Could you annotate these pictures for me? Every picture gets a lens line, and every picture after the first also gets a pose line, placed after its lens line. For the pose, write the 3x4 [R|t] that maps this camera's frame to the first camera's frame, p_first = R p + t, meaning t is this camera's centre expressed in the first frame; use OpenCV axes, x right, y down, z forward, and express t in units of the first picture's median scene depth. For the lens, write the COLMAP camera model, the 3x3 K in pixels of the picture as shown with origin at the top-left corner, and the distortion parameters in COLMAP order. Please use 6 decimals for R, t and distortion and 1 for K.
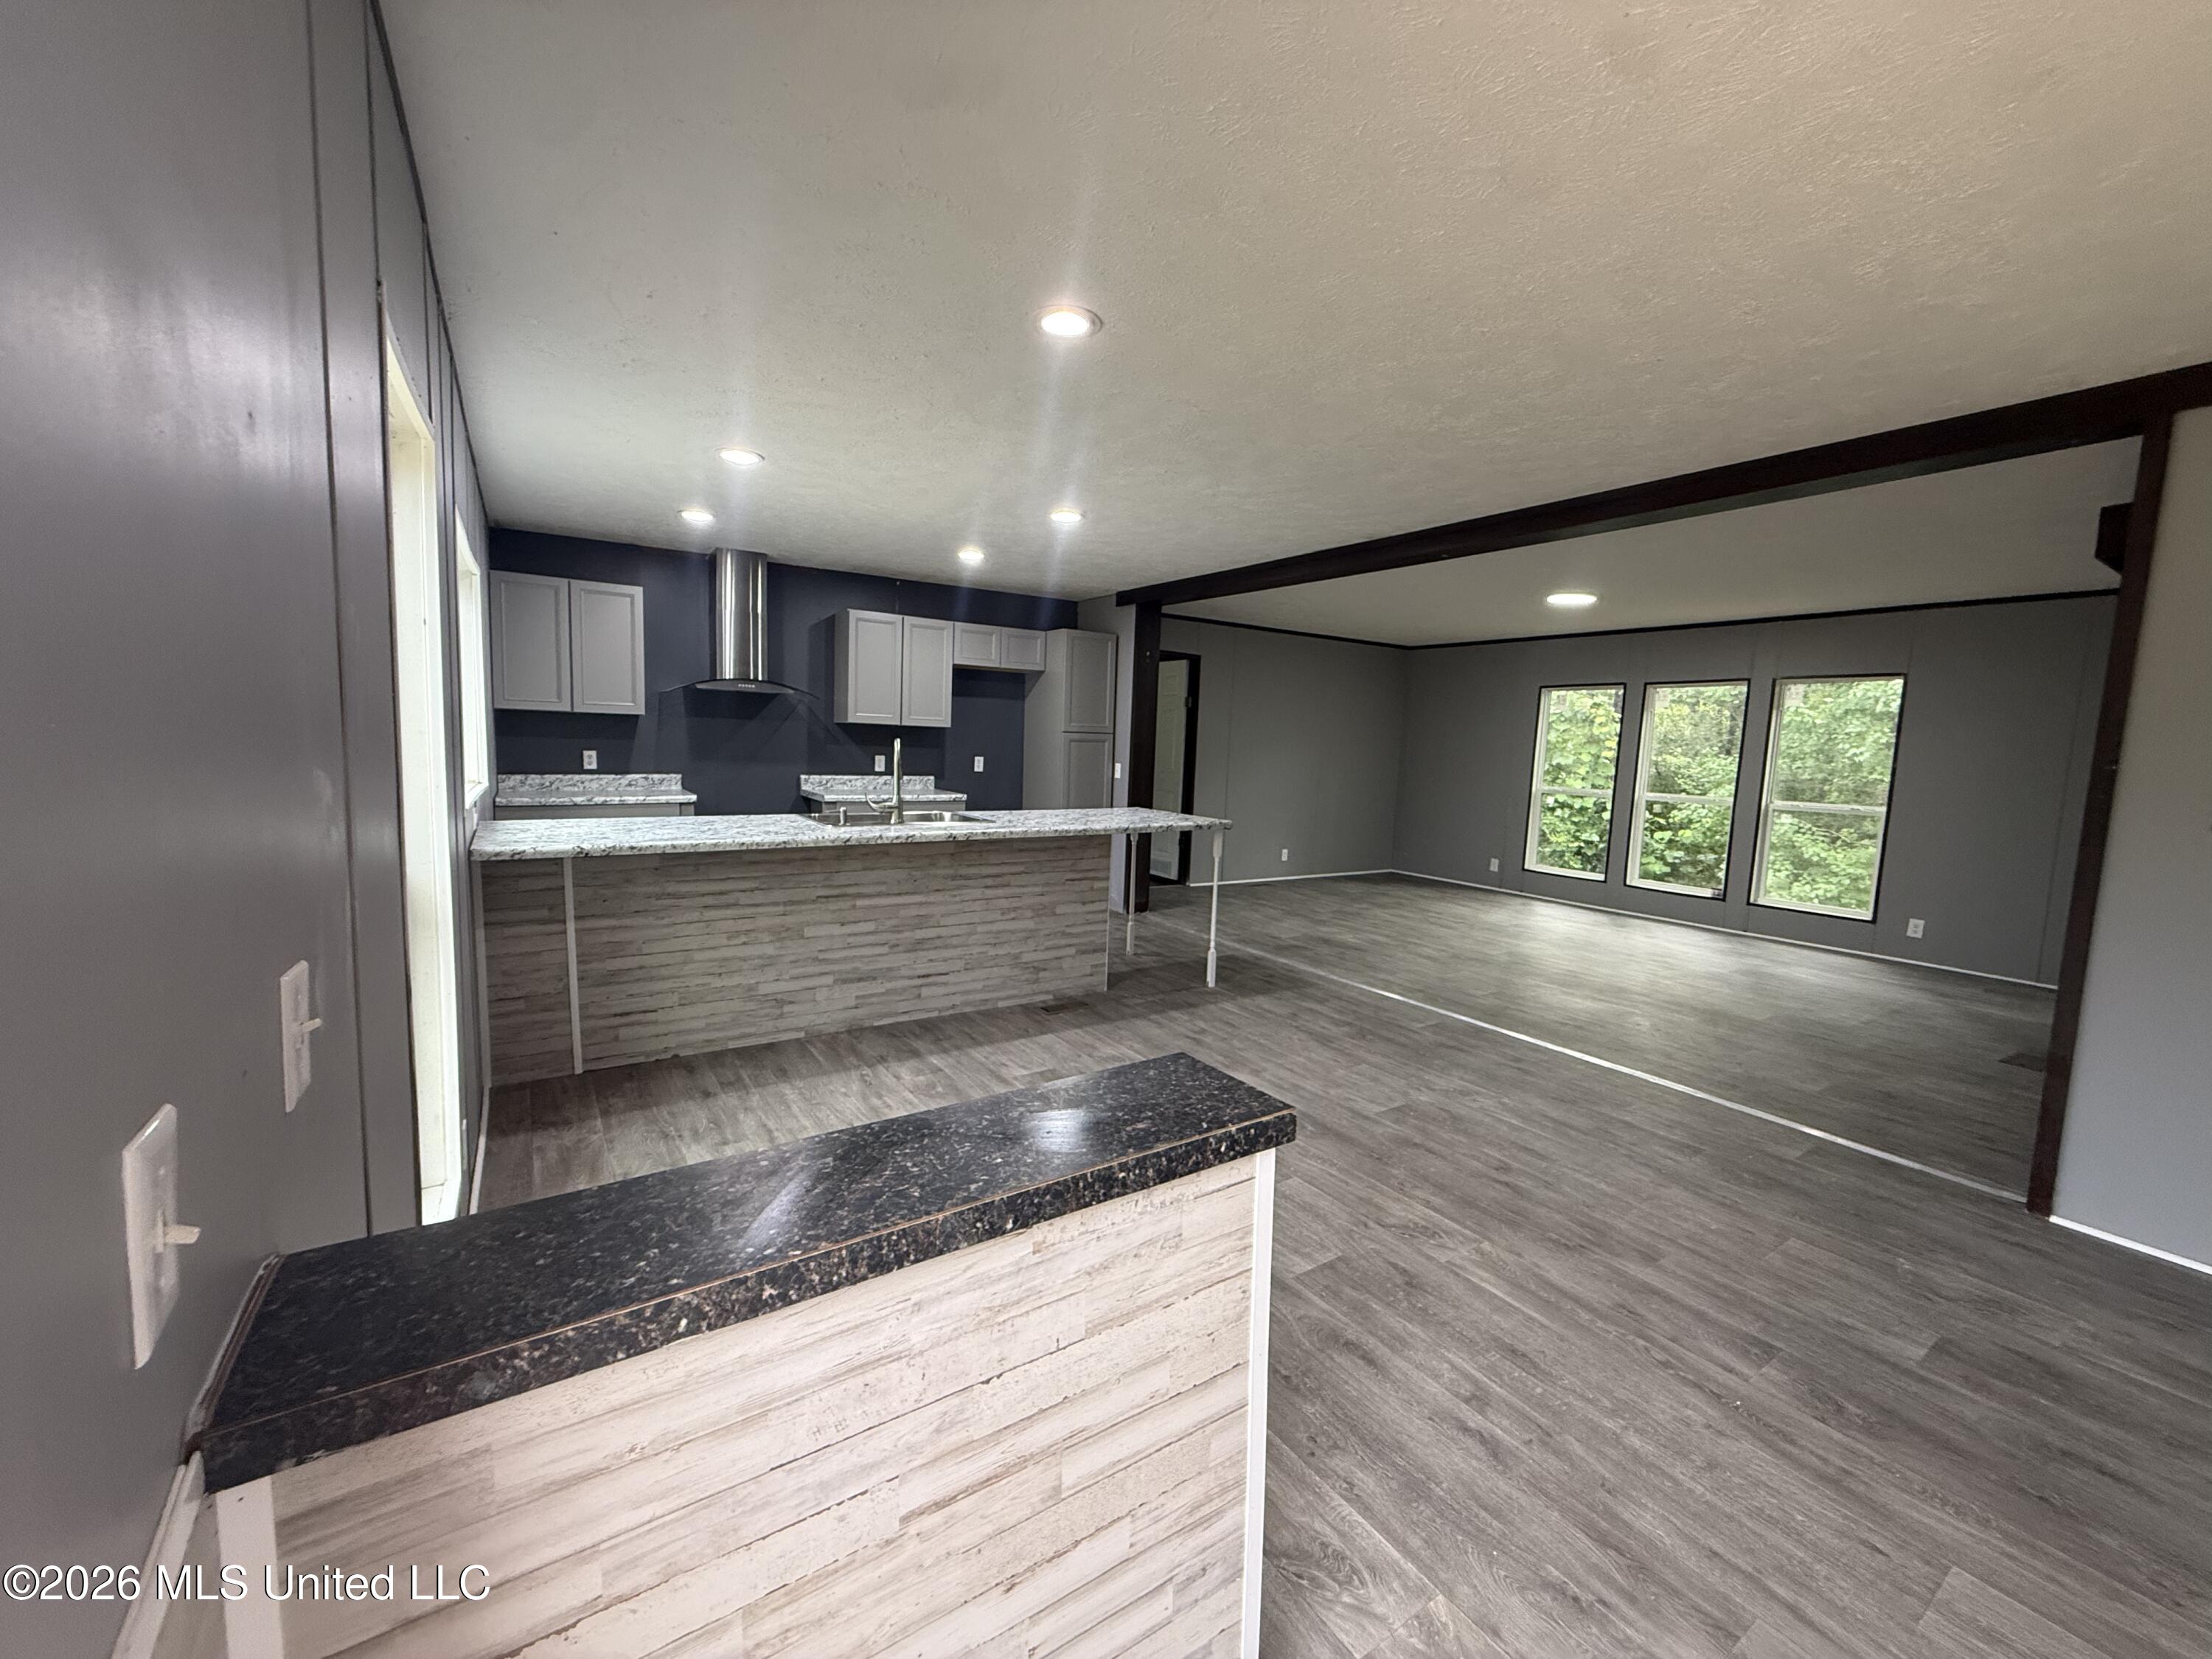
lens RADIAL K [[883.8, 0, 1099.2], [0, 883.8, 832.0], [0, 0, 1]] dist [-0.000031, -0.000517]
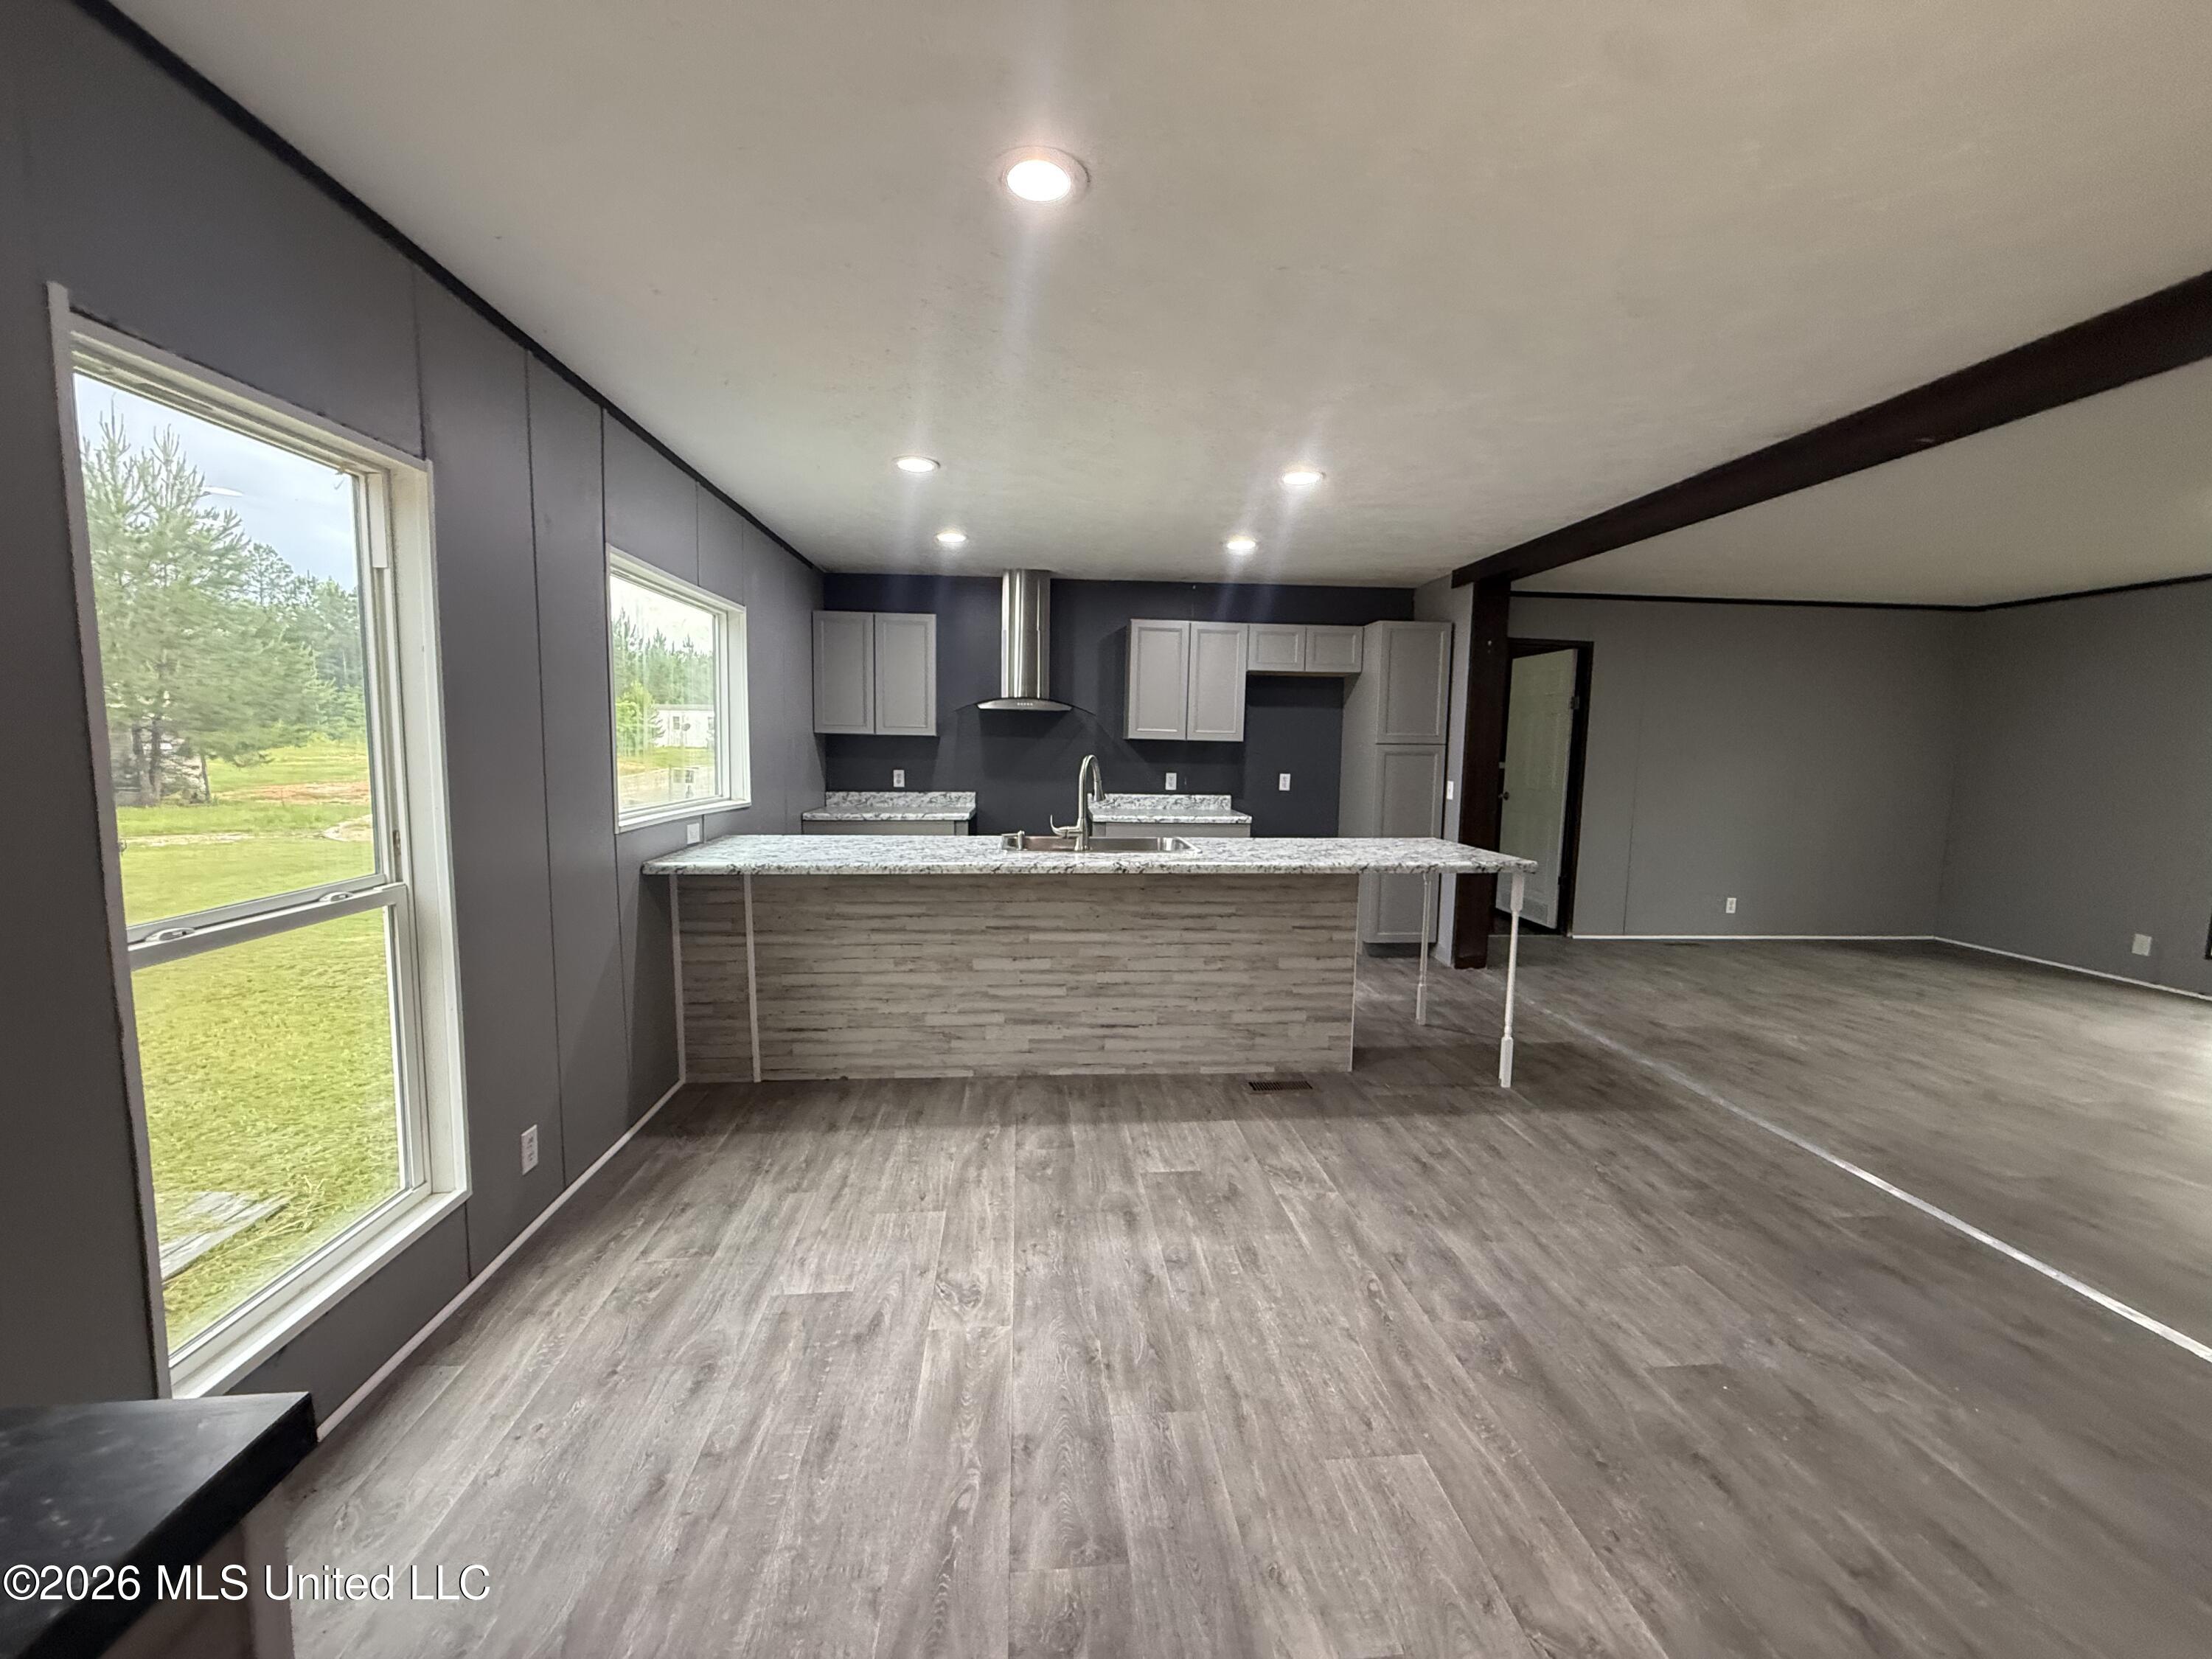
lens RADIAL K [[883.8, 0, 1096.2], [0, 883.8, 822.8], [0, 0, 1]] dist [-0.000031, -0.000517]
pose [[0.877413, 0.022183, -0.479222, 0.182796], [-0.035493, 0.999194, -0.018732, -0.018529], [0.478420, 0.033445, 0.877494, 0.196736]]
